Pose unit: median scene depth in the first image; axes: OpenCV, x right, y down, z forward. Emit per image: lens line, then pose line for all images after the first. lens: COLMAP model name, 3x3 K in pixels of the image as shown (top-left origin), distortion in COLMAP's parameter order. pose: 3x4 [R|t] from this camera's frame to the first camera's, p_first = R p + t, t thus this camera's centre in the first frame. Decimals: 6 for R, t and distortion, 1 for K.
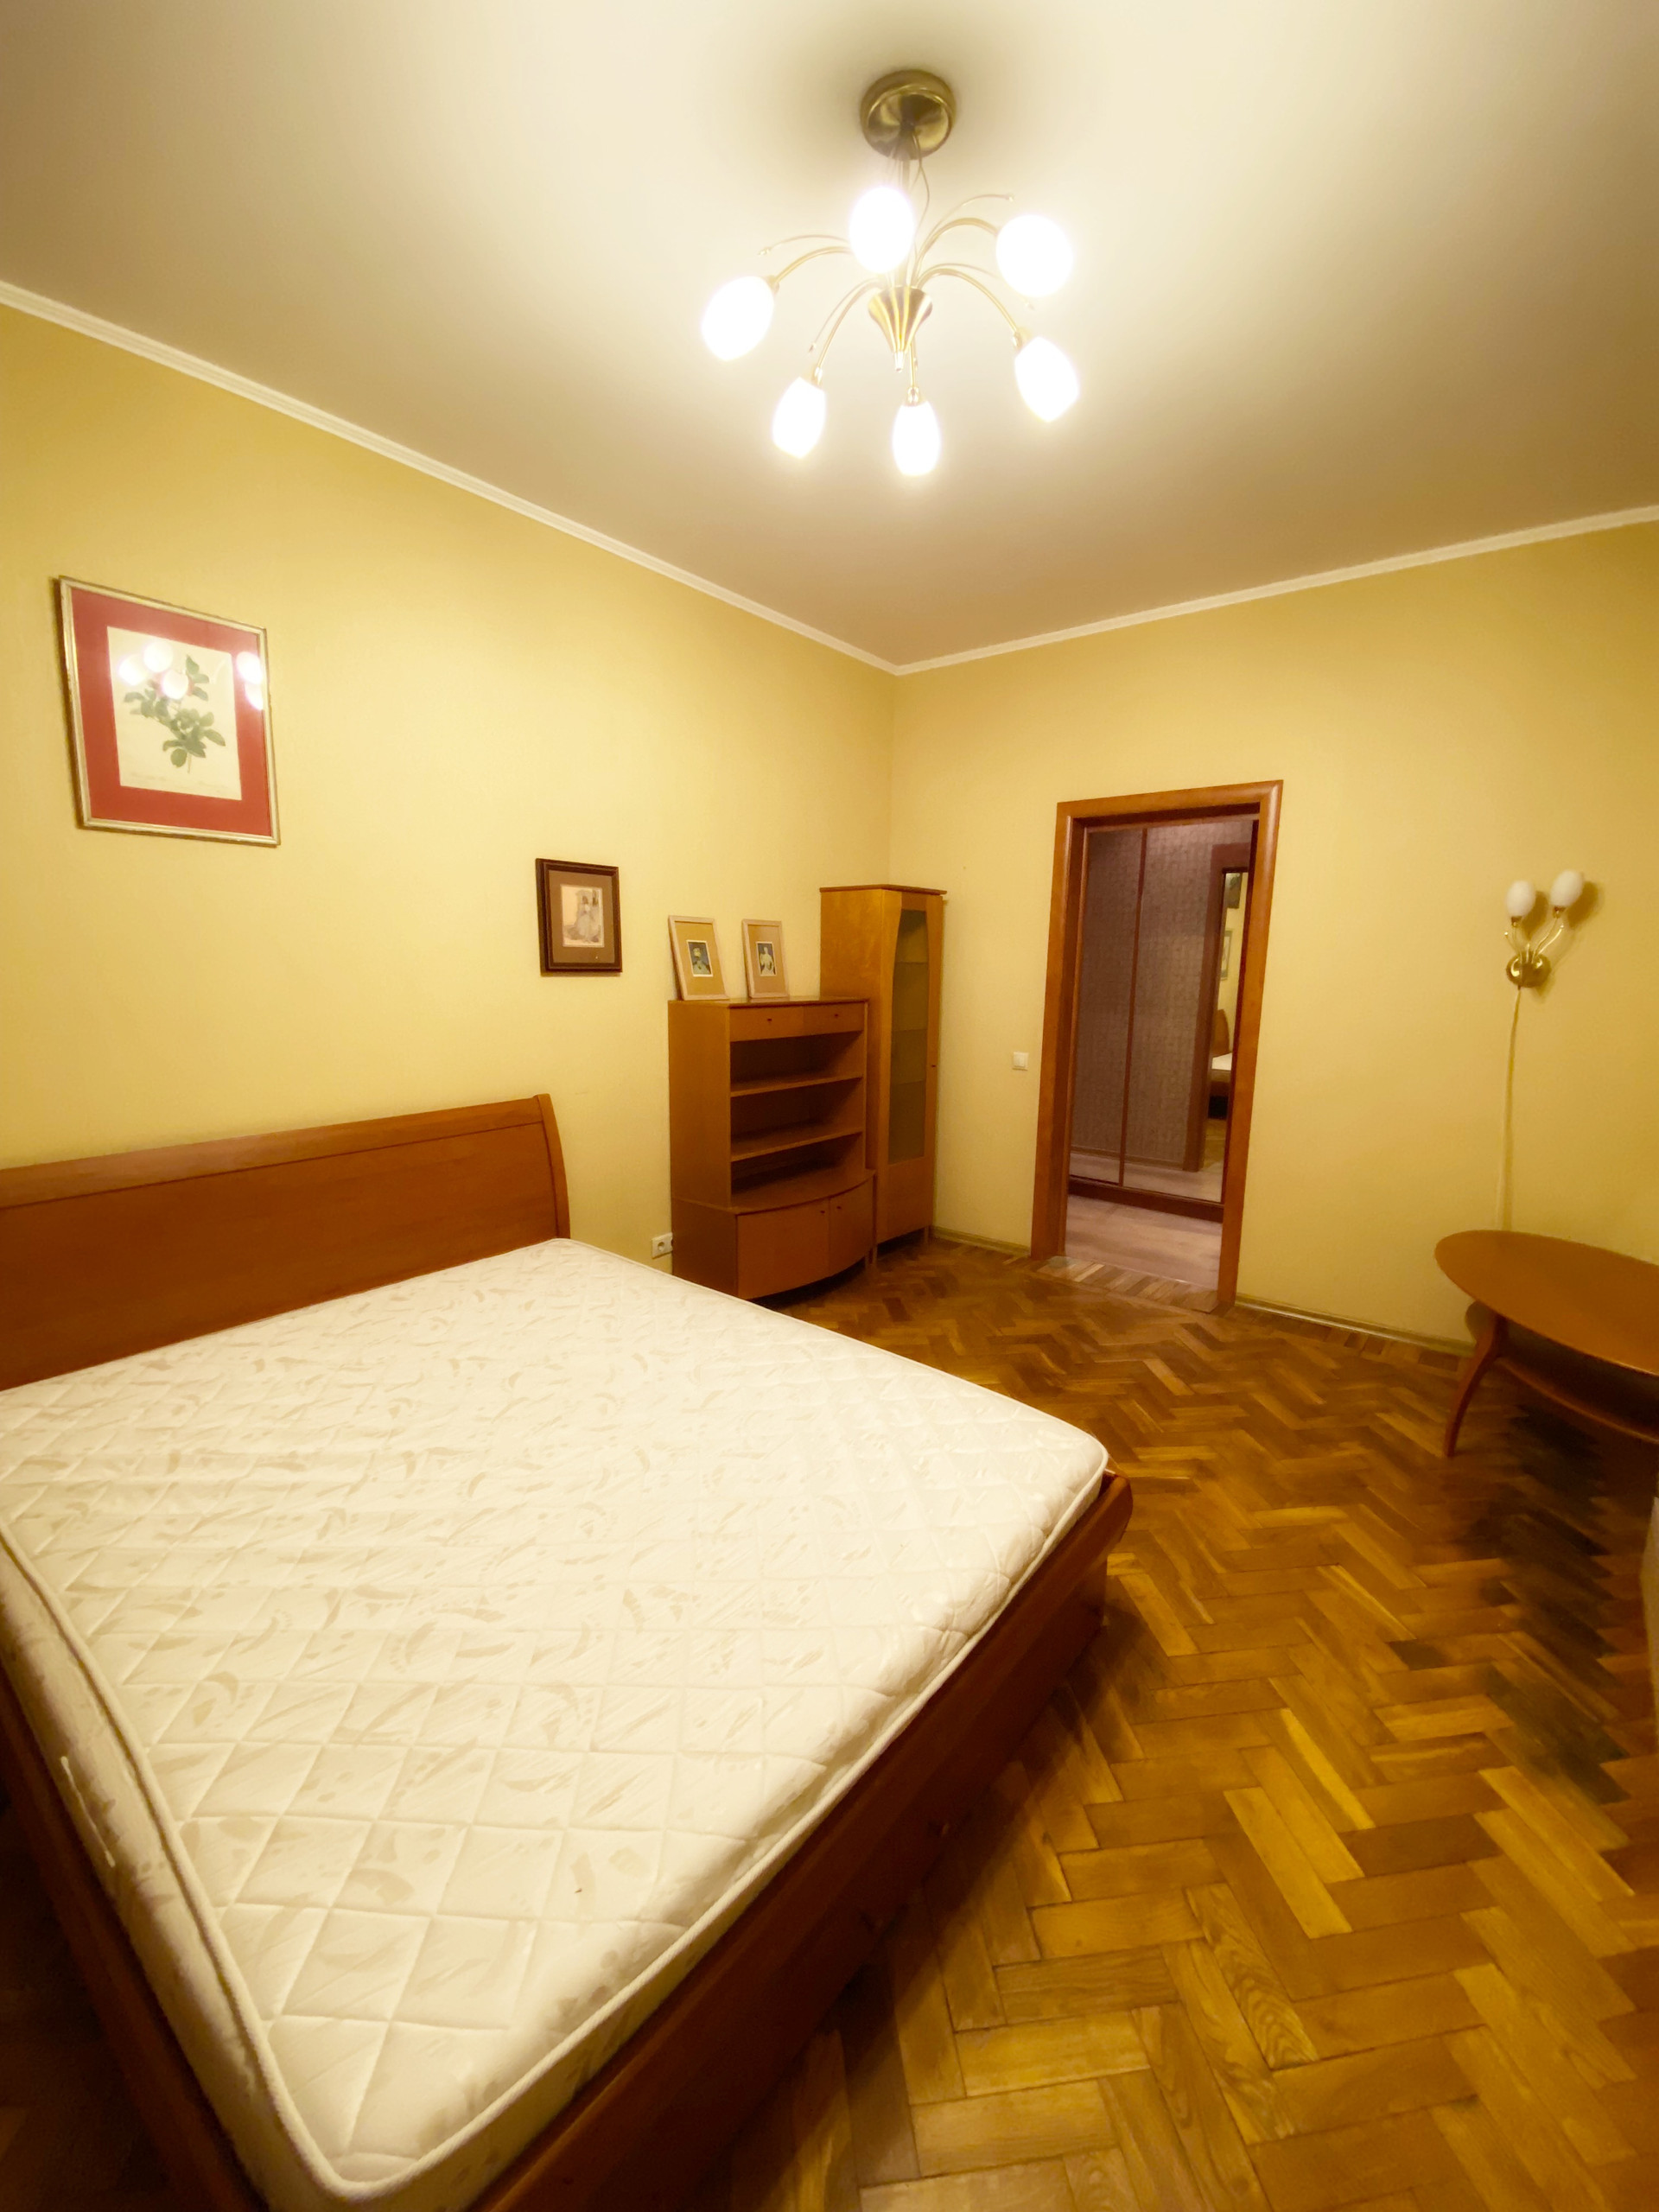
lens RADIAL K [[920.9, 0, 829.5], [0, 920.9, 1106.0], [0, 0, 1]] dist [0.023454, -0.000040]
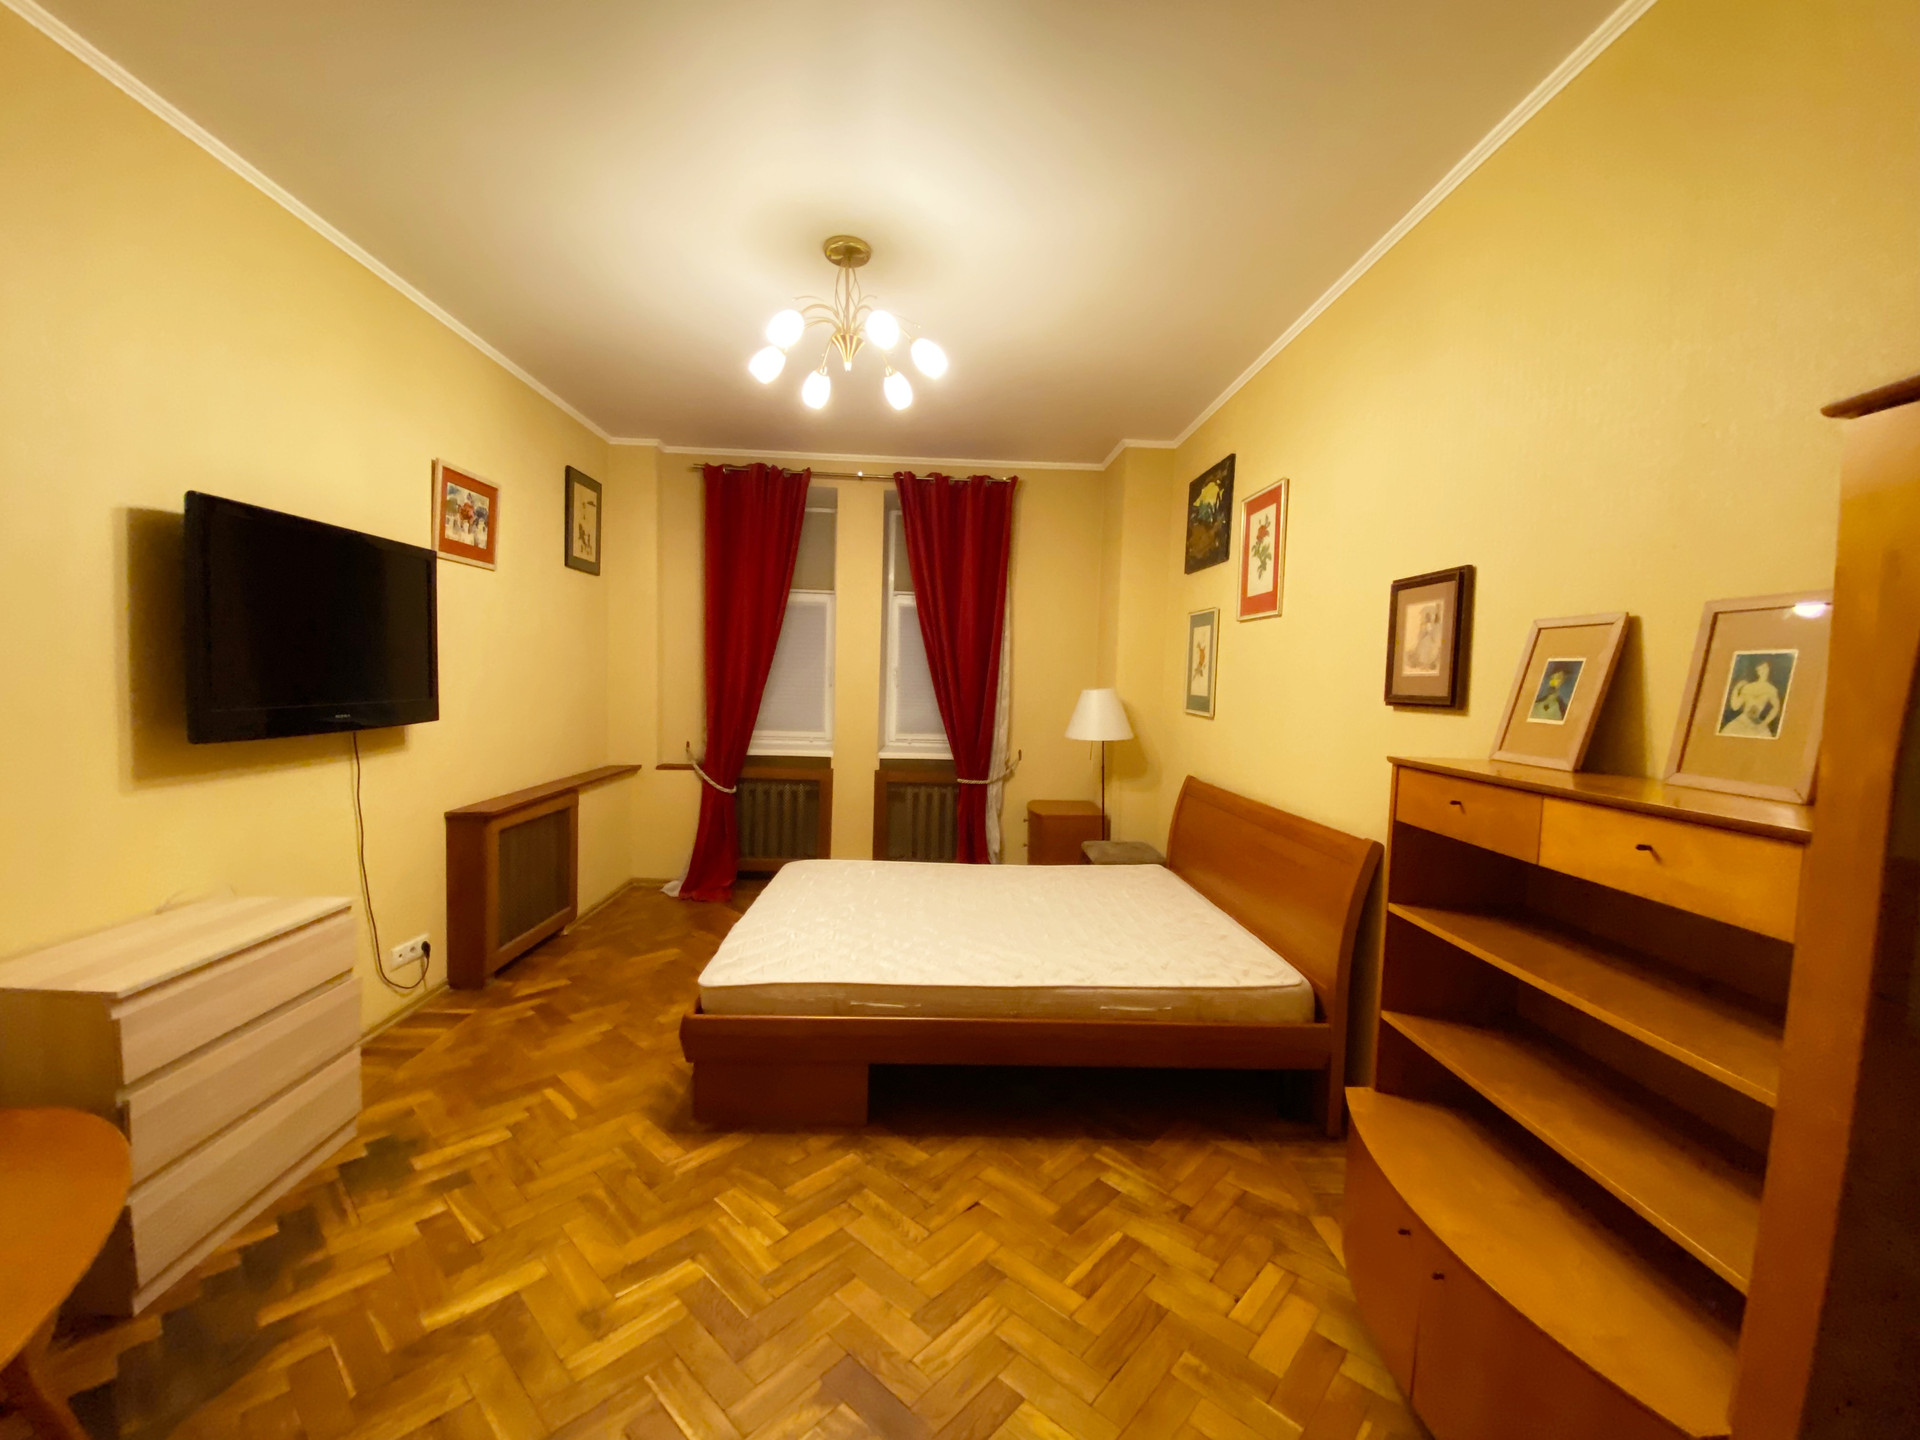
lens RADIAL K [[799.3, 0, 960.0], [0, 799.3, 720.0], [0, 0, 1]] dist [0.023454, -0.000040]
pose [[-0.757760, -0.001360, -0.652532, 0.501806], [-0.141749, 0.976462, 0.162572, -0.195797], [0.636951, 0.215686, -0.740117, 1.295019]]
